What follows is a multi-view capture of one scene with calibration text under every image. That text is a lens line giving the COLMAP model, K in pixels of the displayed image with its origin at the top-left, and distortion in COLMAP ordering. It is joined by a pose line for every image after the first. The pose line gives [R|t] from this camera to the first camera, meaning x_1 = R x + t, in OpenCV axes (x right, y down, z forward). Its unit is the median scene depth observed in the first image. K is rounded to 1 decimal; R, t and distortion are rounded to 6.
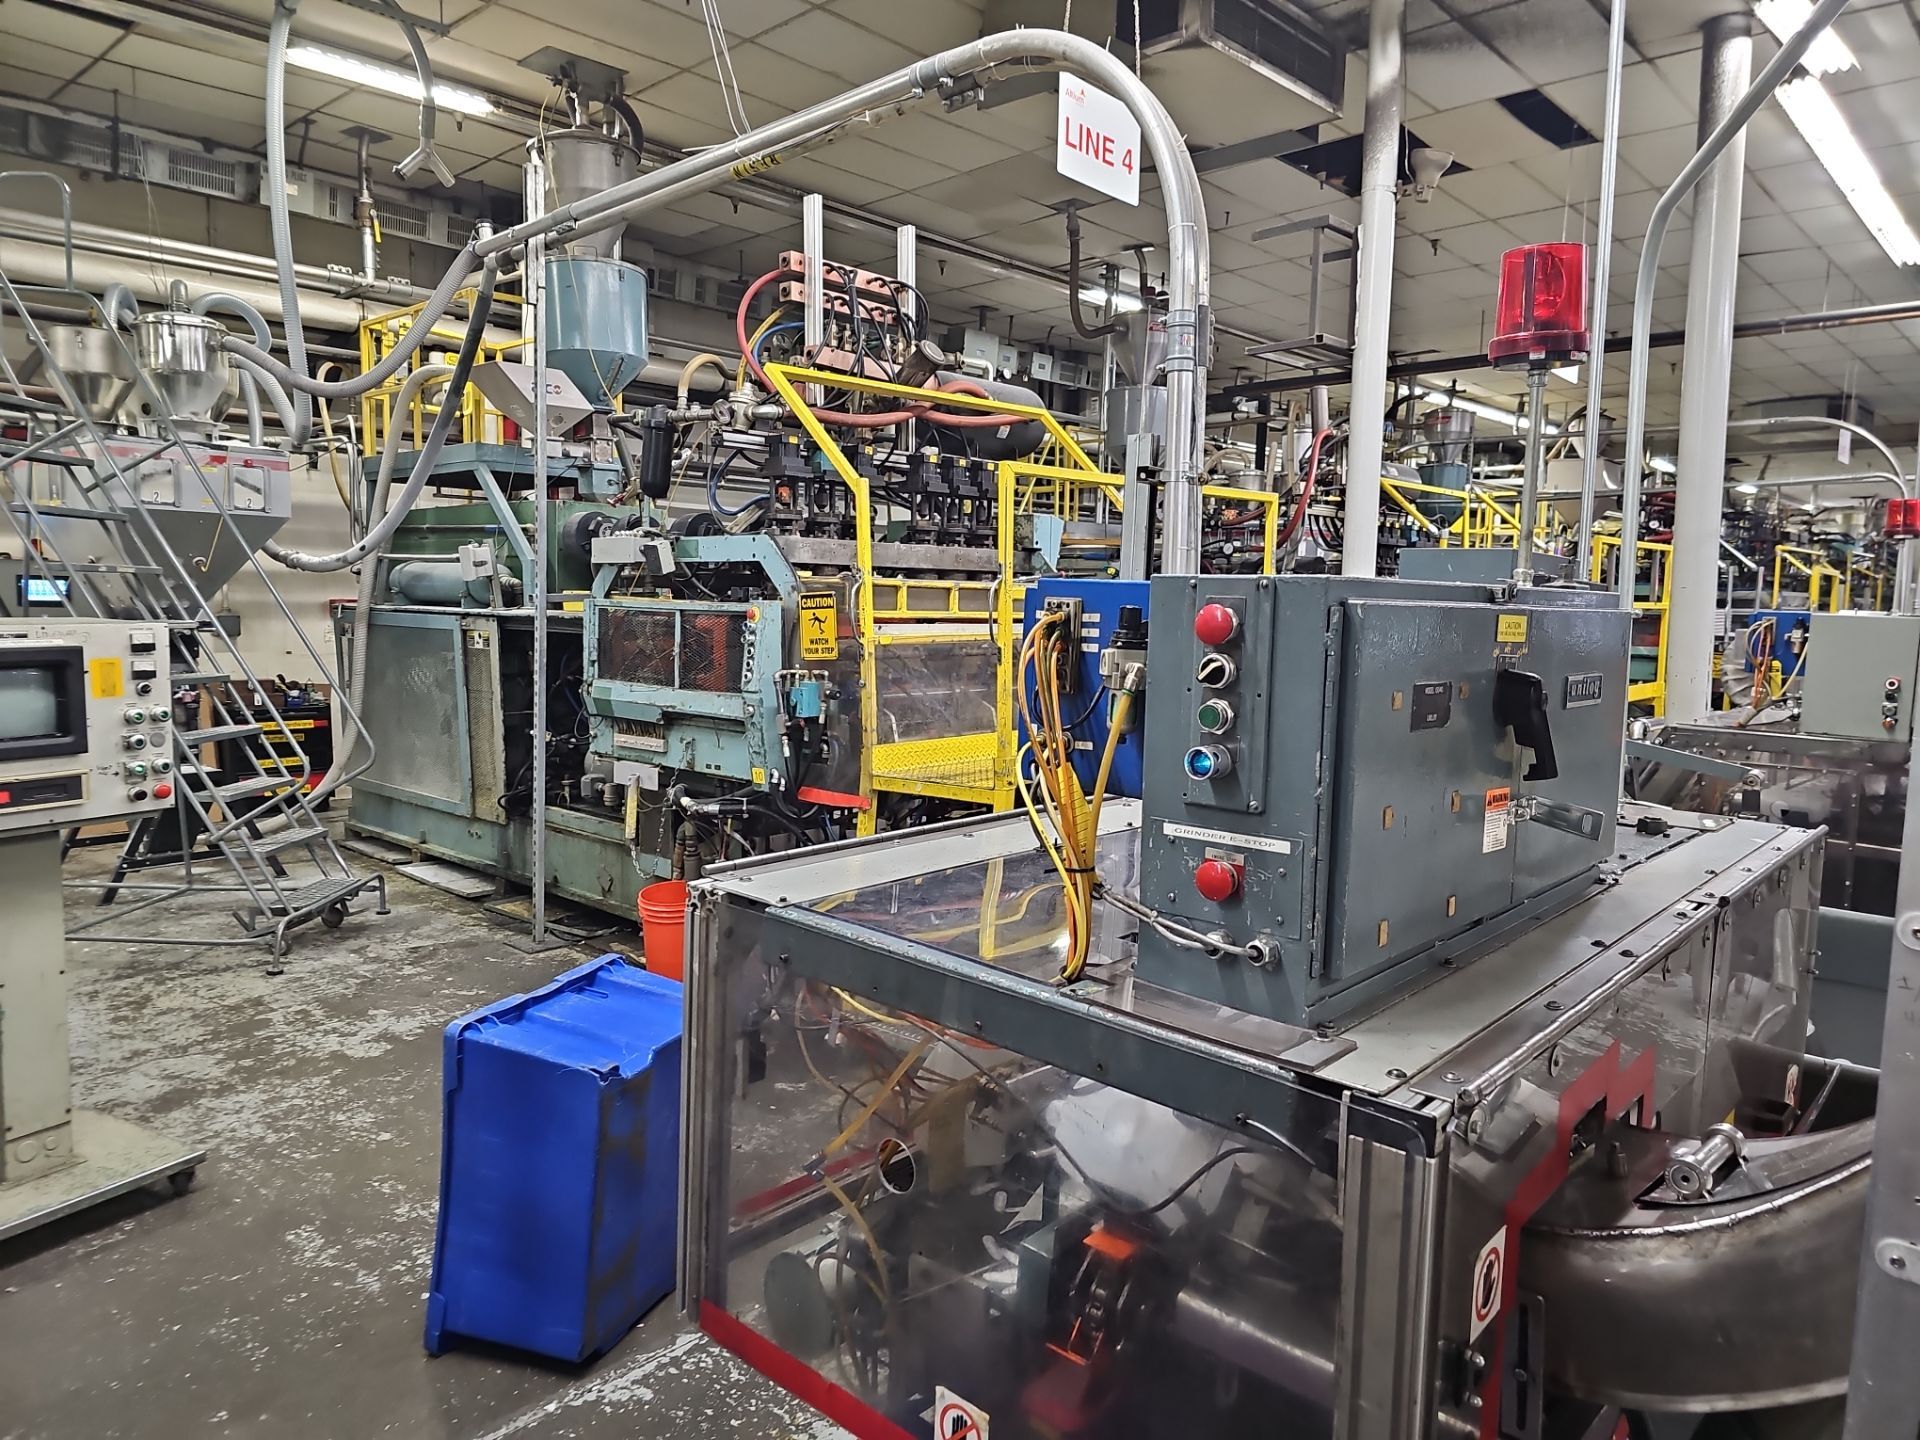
lens RADIAL K [[1274.4, 0, 985.6], [0, 1274.4, 714.2], [0, 0, 1]] dist [0.049857, -0.039441]
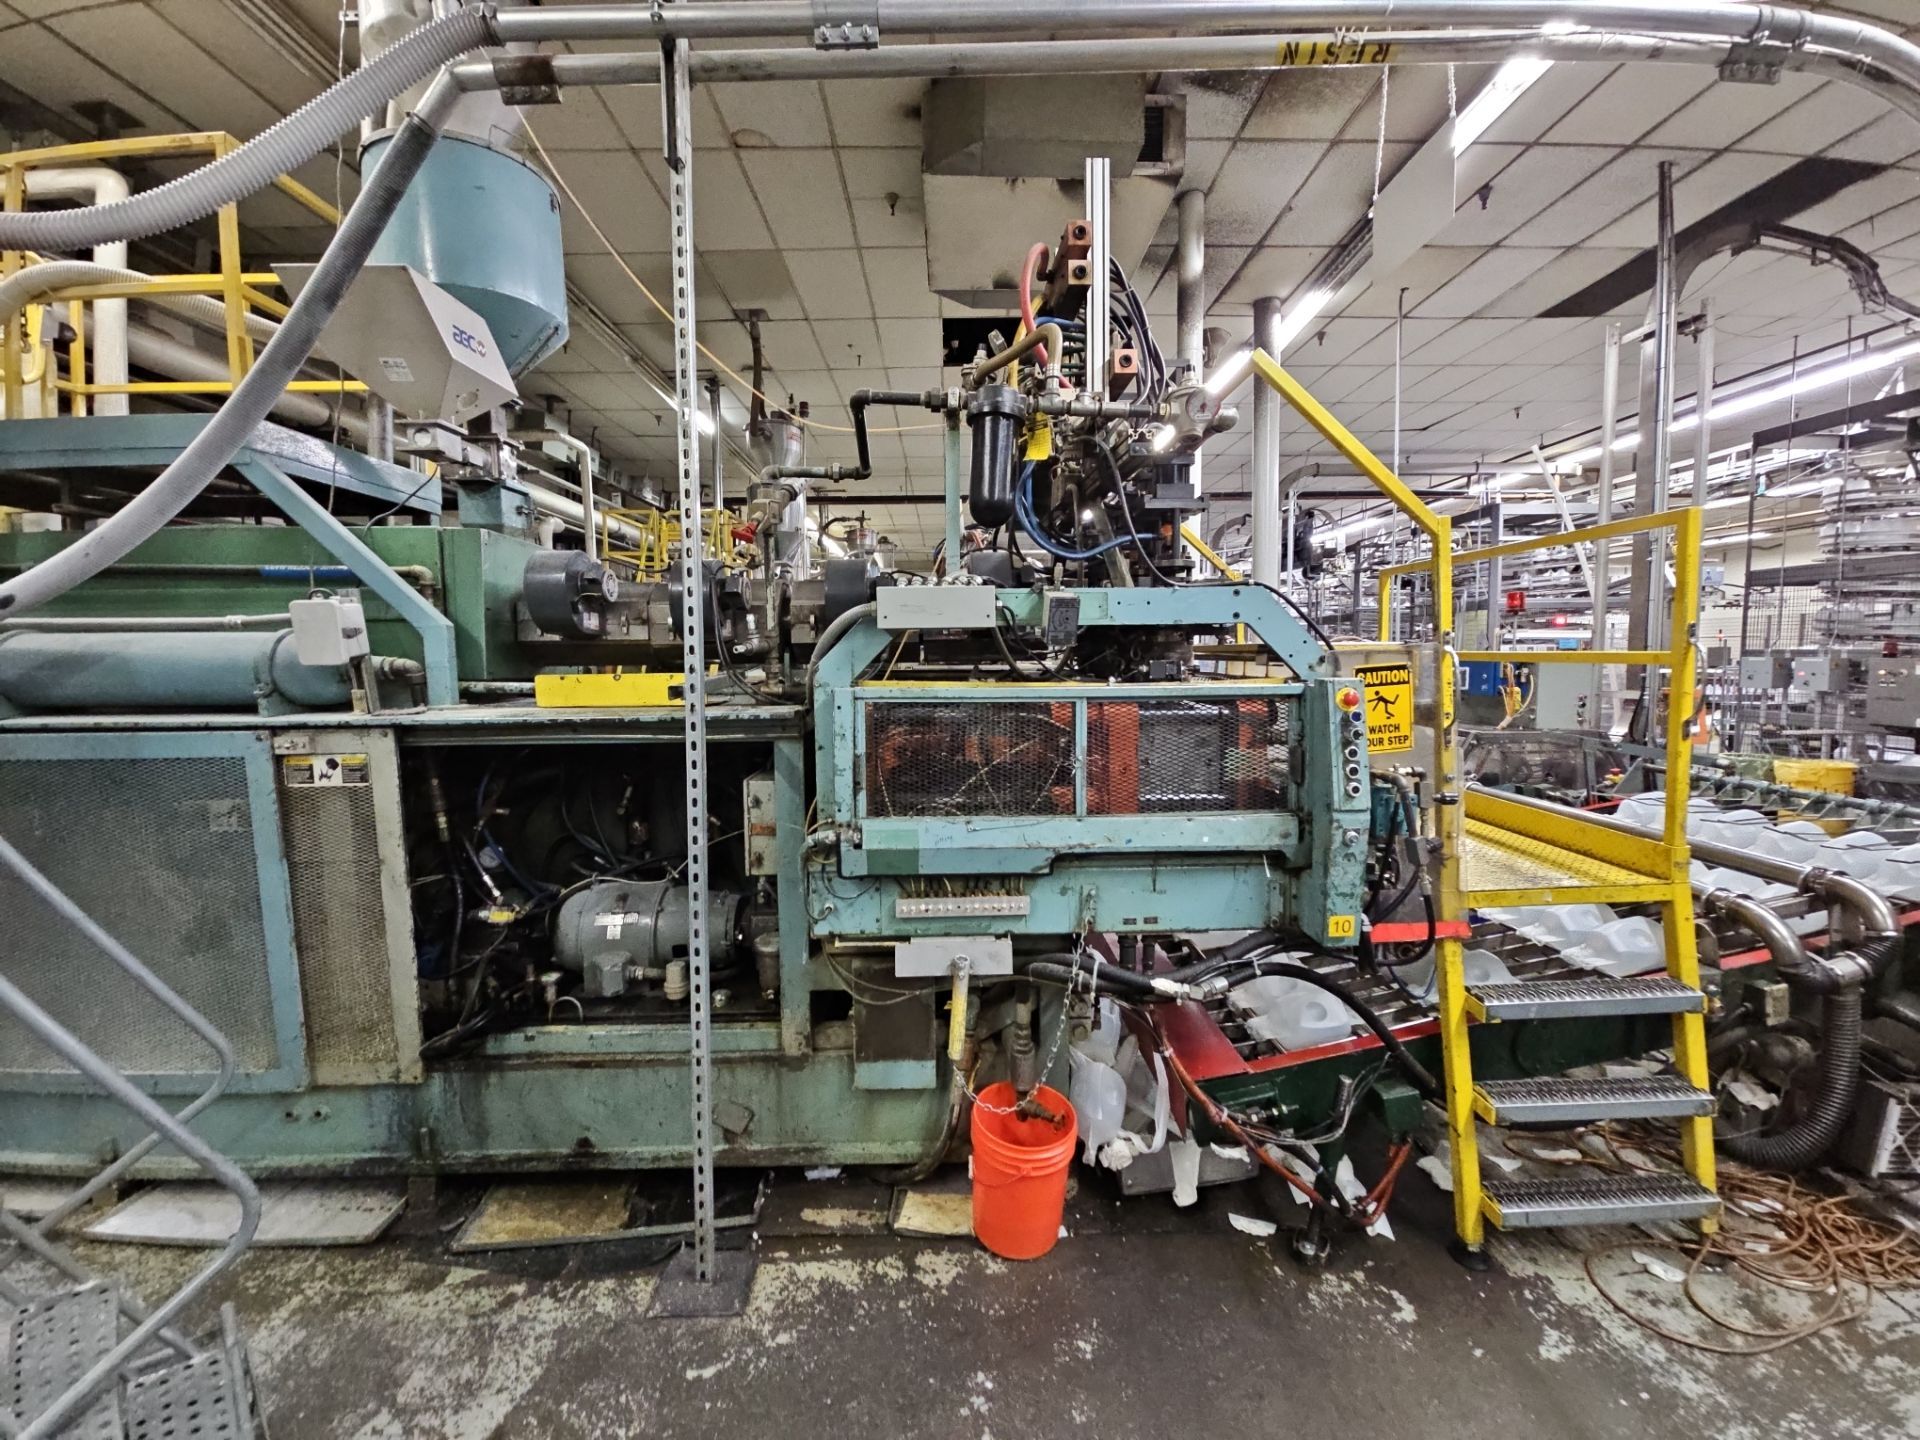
lens RADIAL K [[770.1, 0, 966.9], [0, 770.1, 712.8], [0, 0, 1]] dist [0.001695, -0.013209]
pose [[0.718641, -0.075514, 0.691269, -0.495701], [0.086024, 0.996104, 0.019384, -0.076903], [-0.690040, 0.045536, 0.722337, 0.670304]]
